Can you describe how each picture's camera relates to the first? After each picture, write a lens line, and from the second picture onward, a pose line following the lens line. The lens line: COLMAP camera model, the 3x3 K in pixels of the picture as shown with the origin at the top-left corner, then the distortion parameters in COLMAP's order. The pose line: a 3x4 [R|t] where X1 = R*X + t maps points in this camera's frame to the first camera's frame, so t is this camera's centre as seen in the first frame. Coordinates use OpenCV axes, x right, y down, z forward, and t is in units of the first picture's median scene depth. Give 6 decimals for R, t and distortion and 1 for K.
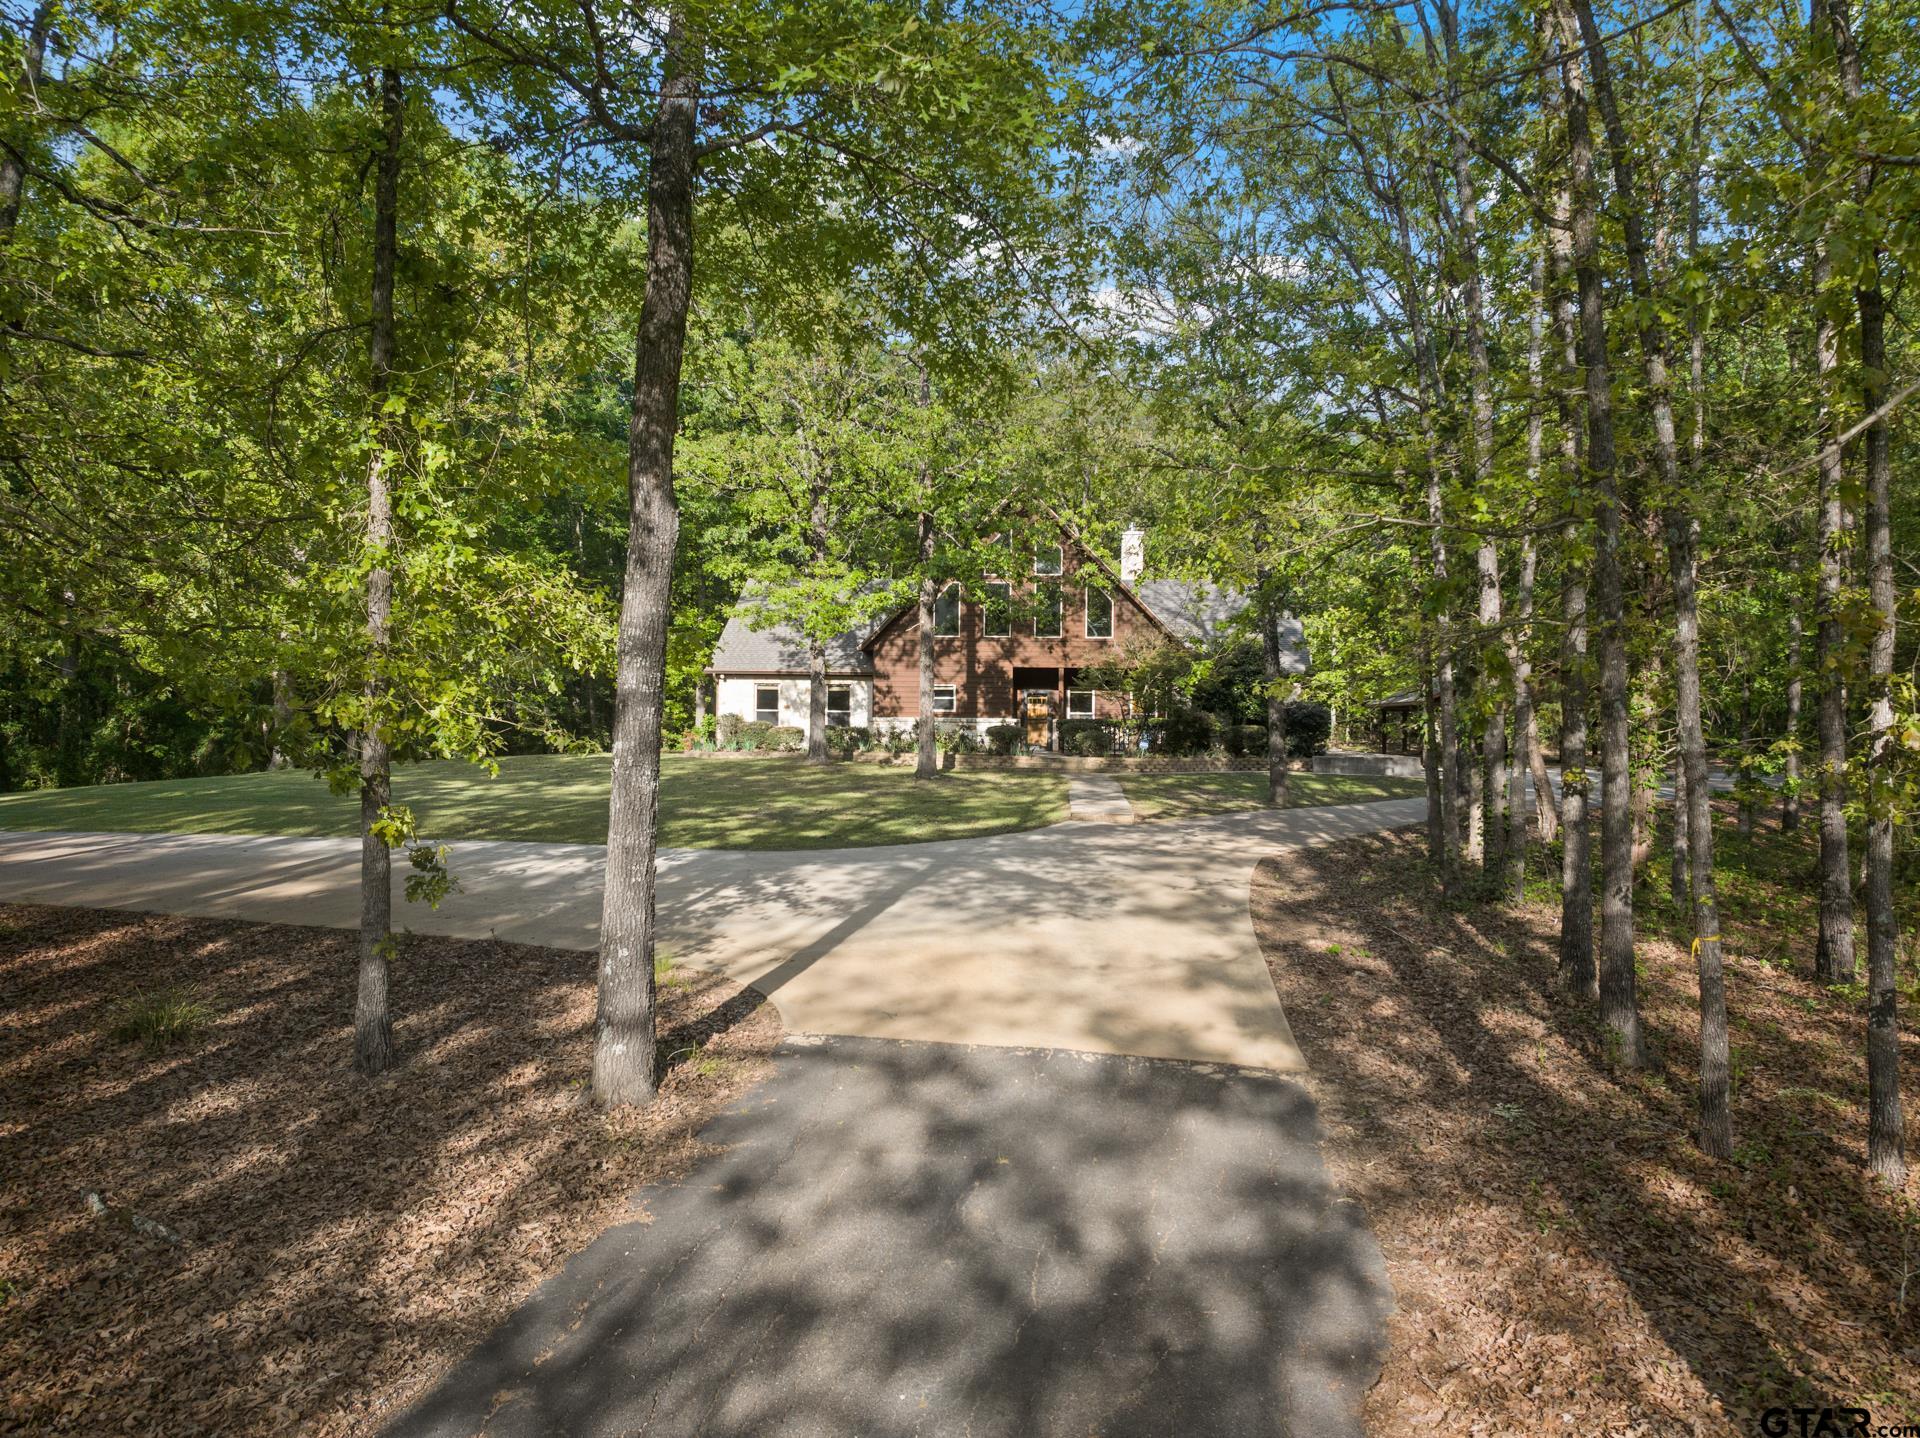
lens RADIAL K [[1328.5, 0, 960.0], [0, 1328.5, 719.0], [0, 0, 1]] dist [-0.004433, -0.000079]
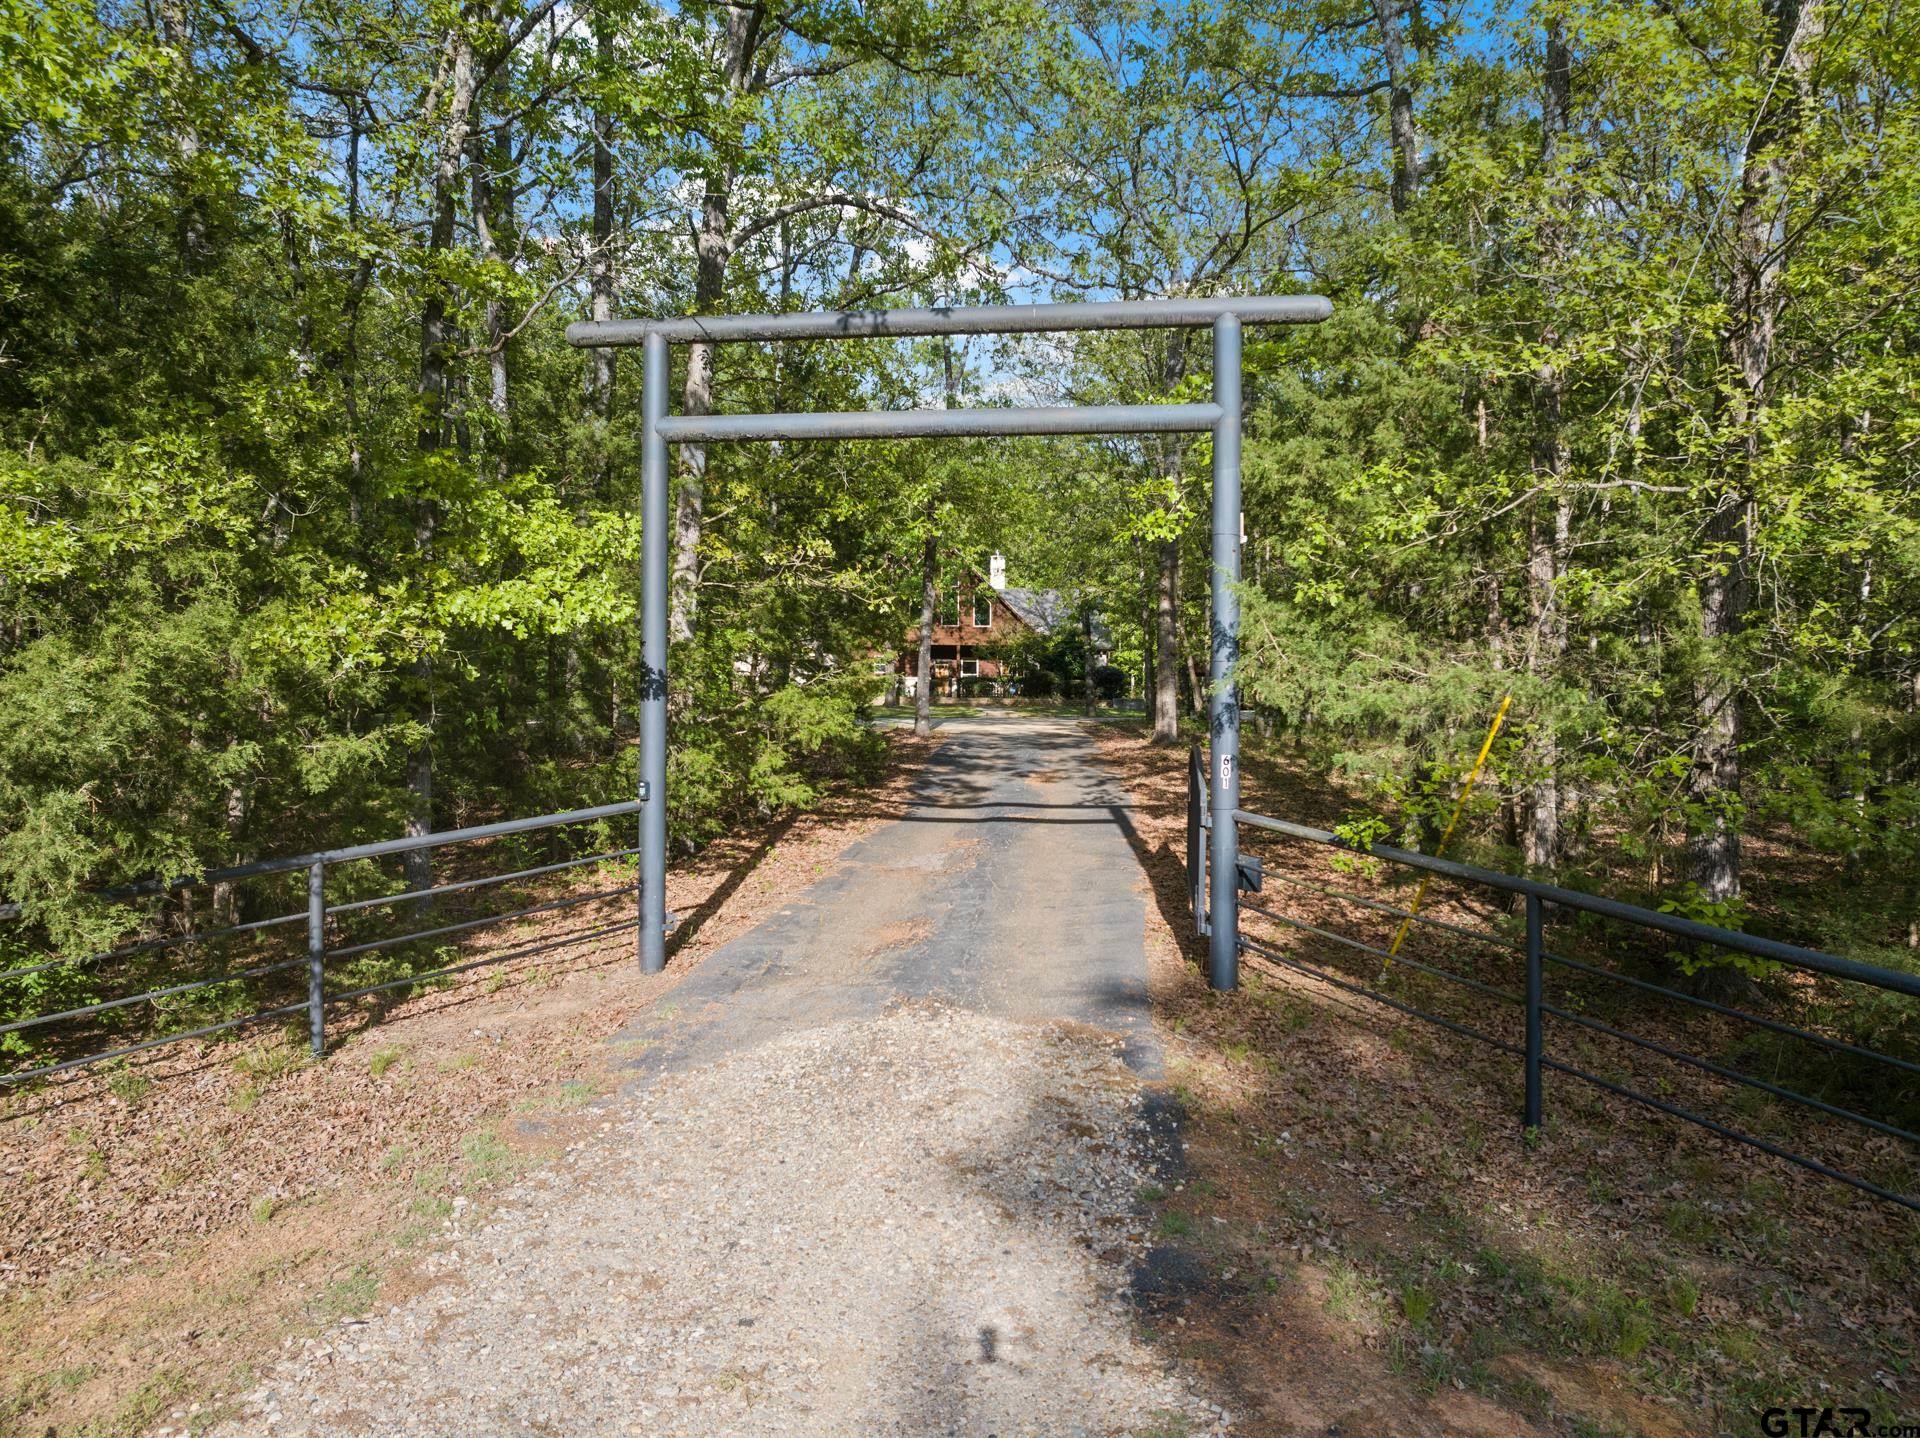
lens RADIAL K [[1328.5, 0, 960.0], [0, 1328.5, 719.0], [0, 0, 1]] dist [-0.004433, -0.000079]
pose [[0.990998, -0.016017, 0.132918, -0.135260], [0.014992, 0.999850, 0.008711, 0.035892], [-0.133038, -0.006639, 0.991089, -0.582311]]
